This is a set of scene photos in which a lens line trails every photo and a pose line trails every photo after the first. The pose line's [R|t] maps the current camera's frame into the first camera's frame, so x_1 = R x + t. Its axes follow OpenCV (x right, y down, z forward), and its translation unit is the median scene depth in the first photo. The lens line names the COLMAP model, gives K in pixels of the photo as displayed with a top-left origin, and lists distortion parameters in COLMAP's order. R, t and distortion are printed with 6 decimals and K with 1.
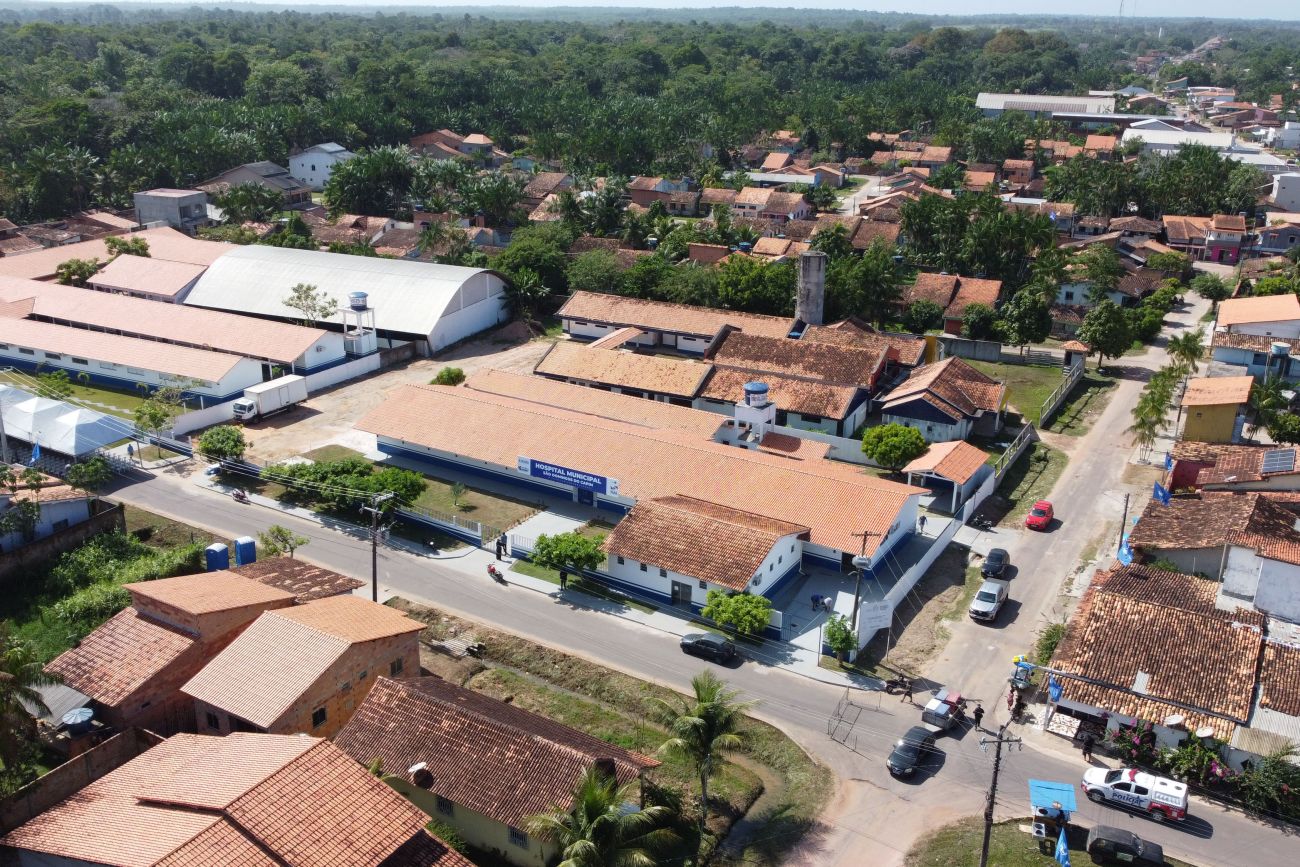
lens RADIAL K [[1169.6, 0, 642.0], [0, 1169.6, 427.2], [0, 0, 1]] dist [0.005294, -0.016085]
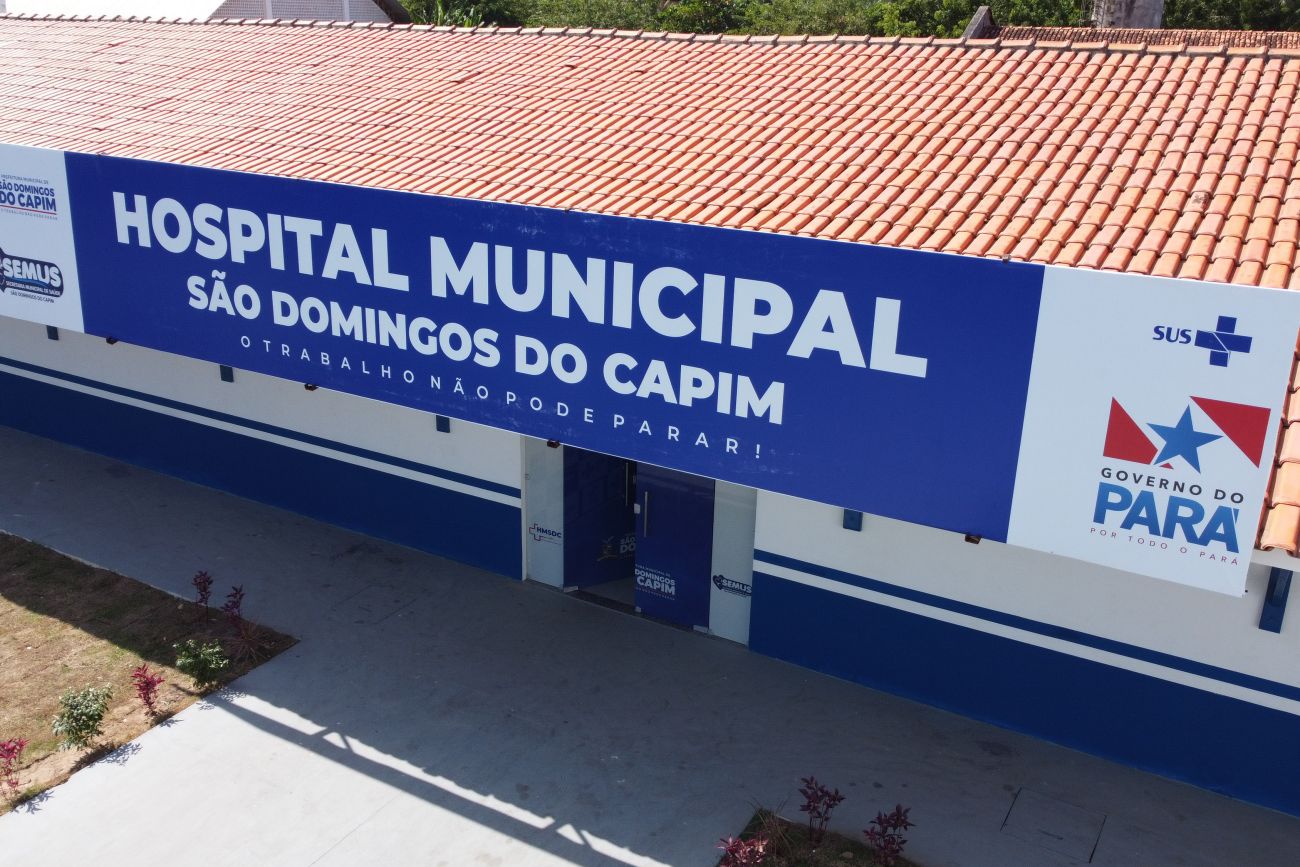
lens RADIAL K [[1169.6, 0, 642.0], [0, 1169.6, 429.9], [0, 0, 1]] dist [0.005294, -0.016085]
pose [[0.999843, -0.002432, 0.017554, -0.041216], [0.002414, 0.999997, 0.001049, 0.040666], [-0.017556, -0.001006, 0.999845, 0.742056]]
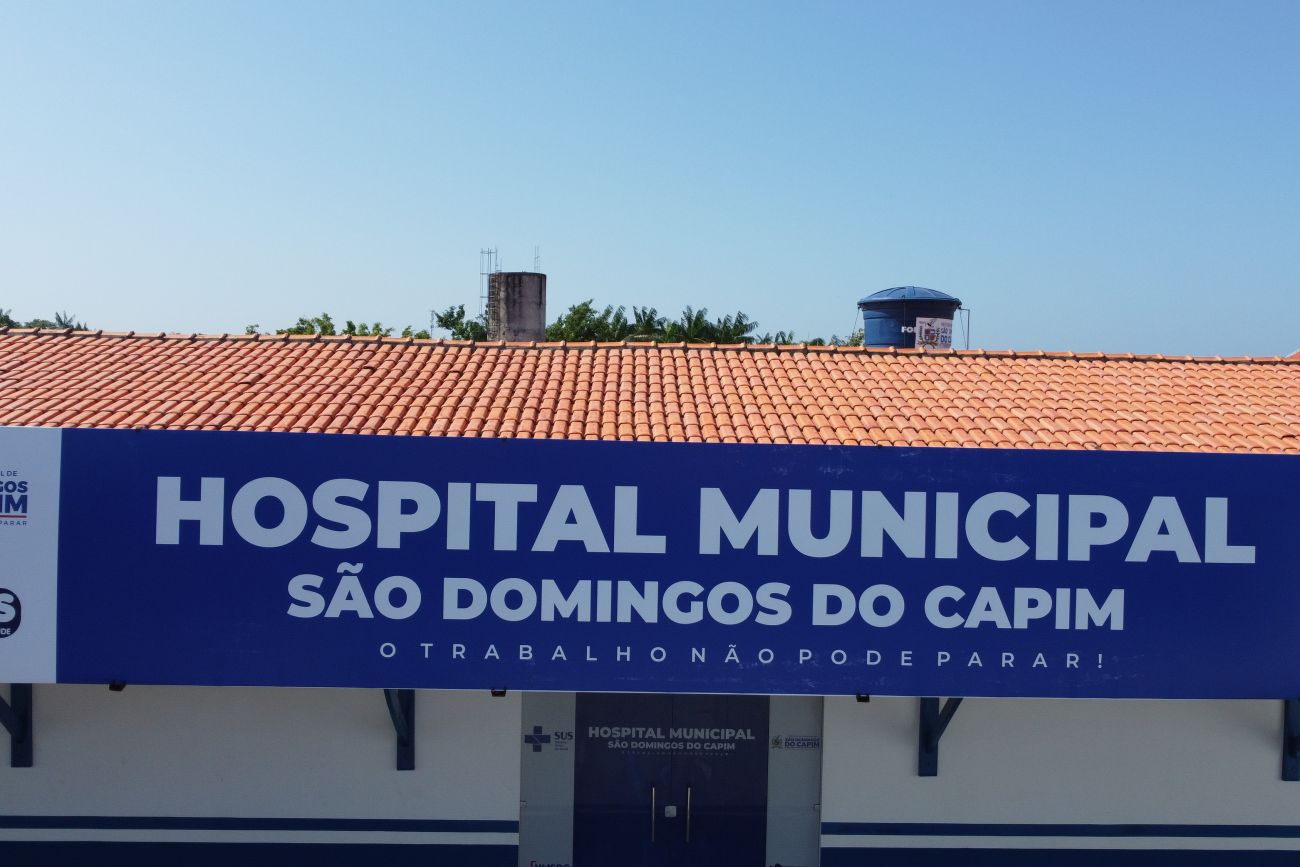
lens RADIAL K [[1169.6, 0, 645.3], [0, 1169.6, 423.4], [0, 0, 1]] dist [0.005294, -0.016085]
pose [[0.835726, -0.011414, 0.549028, -0.085775], [0.175037, 0.953173, -0.246623, 0.040904], [-0.520504, 0.302209, 0.798590, 0.760201]]
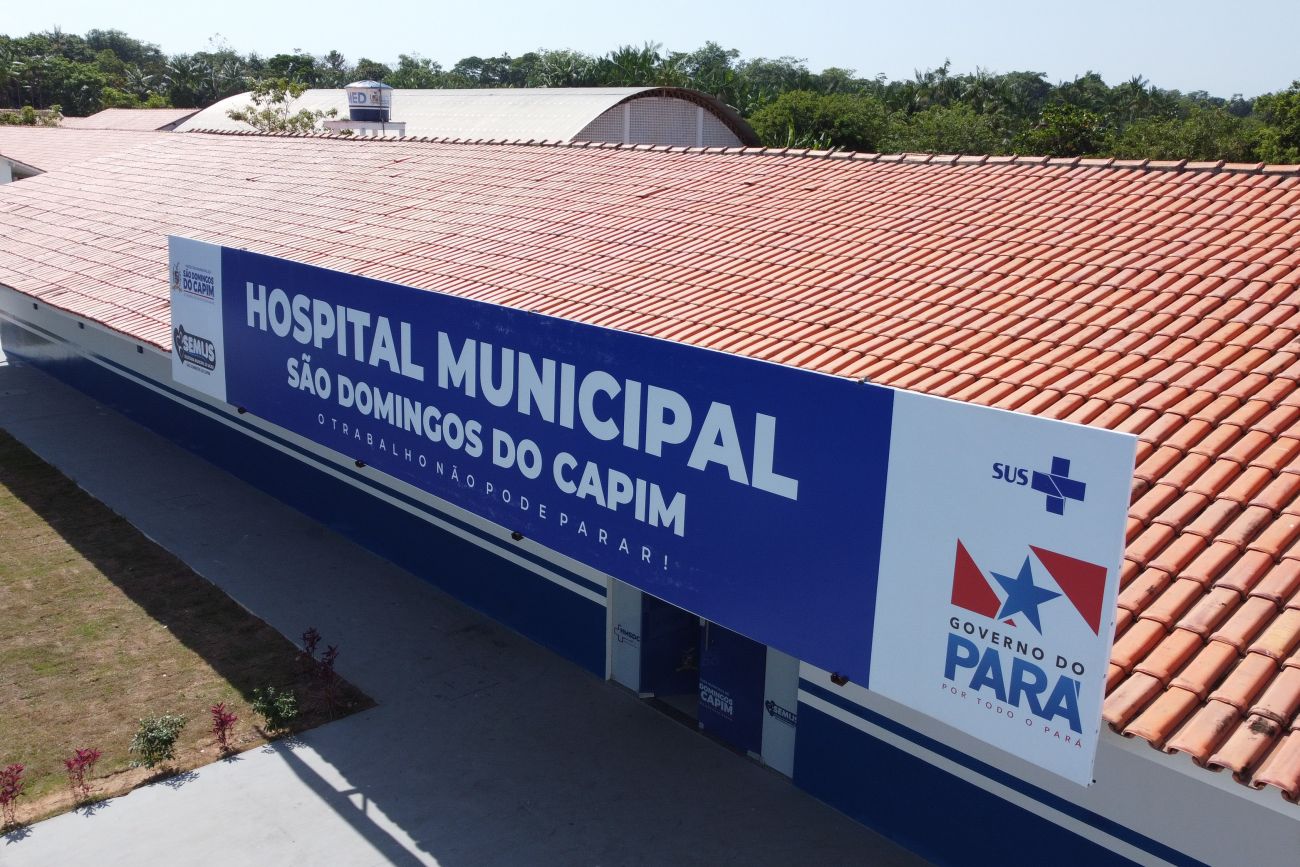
lens RADIAL K [[1169.6, 0, 640.4], [0, 1169.6, 435.8], [0, 0, 1]] dist [0.005294, -0.016085]
pose [[0.955153, 0.078342, -0.285560, -0.020333], [-0.104186, 0.991616, -0.076443, 0.040185], [0.277178, 0.102766, 0.955307, 0.744726]]
